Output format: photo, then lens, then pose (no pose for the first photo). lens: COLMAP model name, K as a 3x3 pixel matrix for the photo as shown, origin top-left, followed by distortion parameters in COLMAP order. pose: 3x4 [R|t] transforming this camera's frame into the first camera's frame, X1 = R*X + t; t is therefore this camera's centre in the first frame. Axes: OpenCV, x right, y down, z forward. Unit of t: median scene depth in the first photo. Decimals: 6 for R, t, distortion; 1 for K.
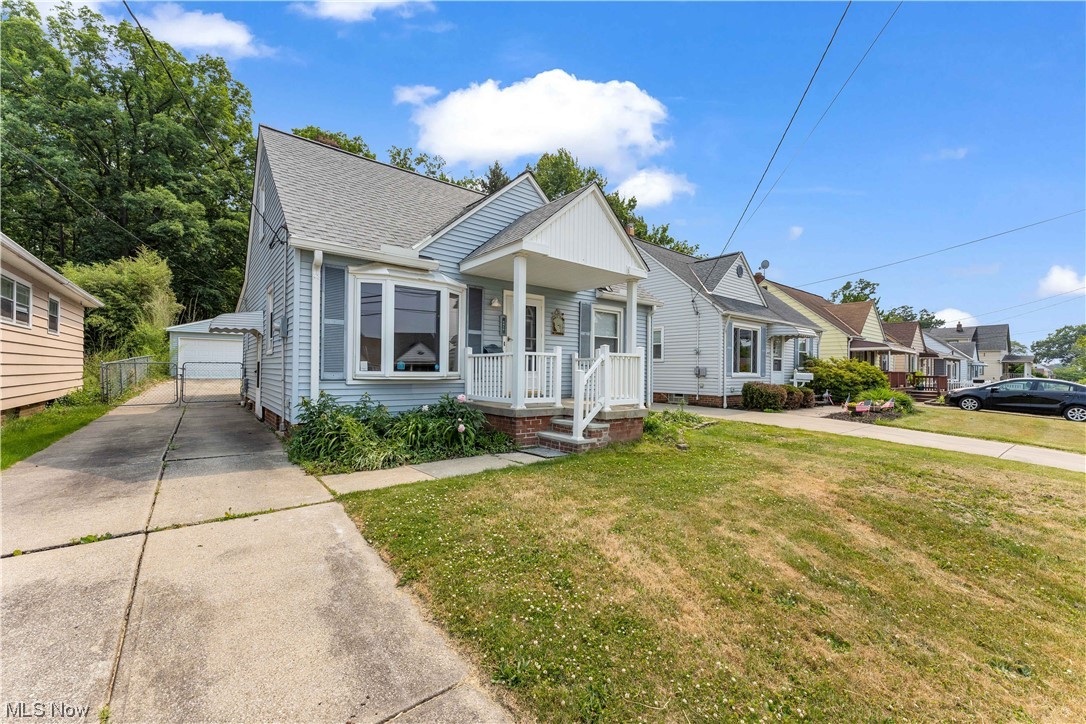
lens RADIAL K [[439.6, 0, 539.8], [0, 439.6, 365.3], [0, 0, 1]] dist [0.003343, -0.000152]
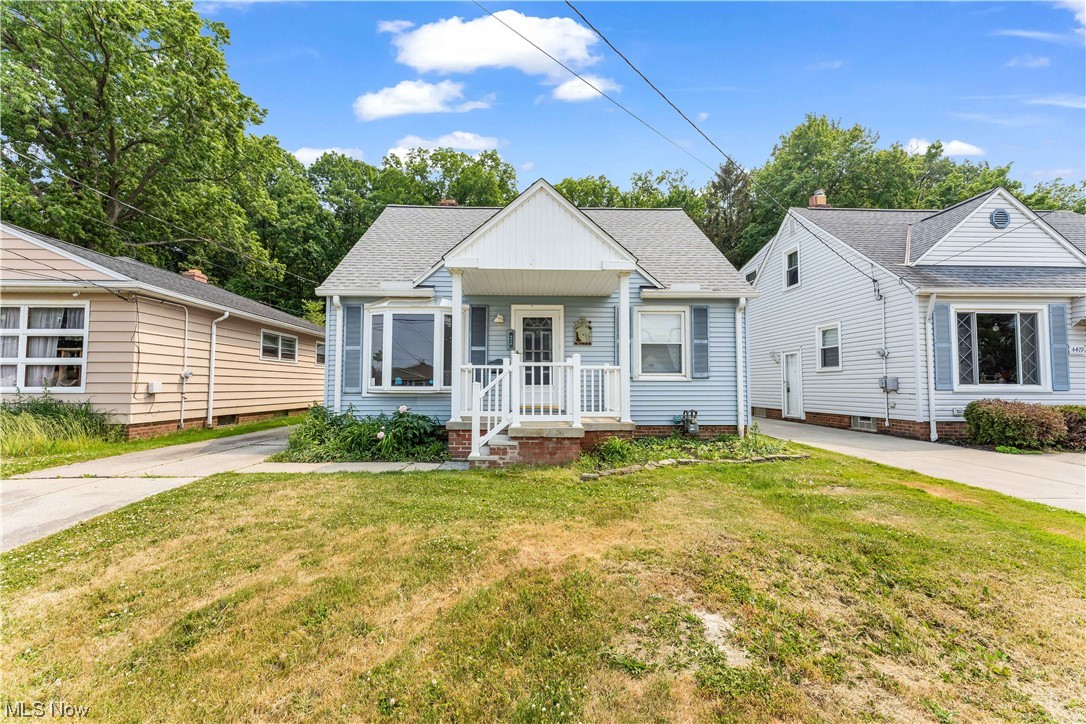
lens RADIAL K [[439.6, 0, 537.1], [0, 439.6, 366.0], [0, 0, 1]] dist [0.003343, -0.000152]
pose [[0.793893, -0.038656, -0.606827, 0.587294], [0.014856, 0.998912, -0.044196, 0.014941], [0.607876, 0.026071, 0.793604, 0.243331]]
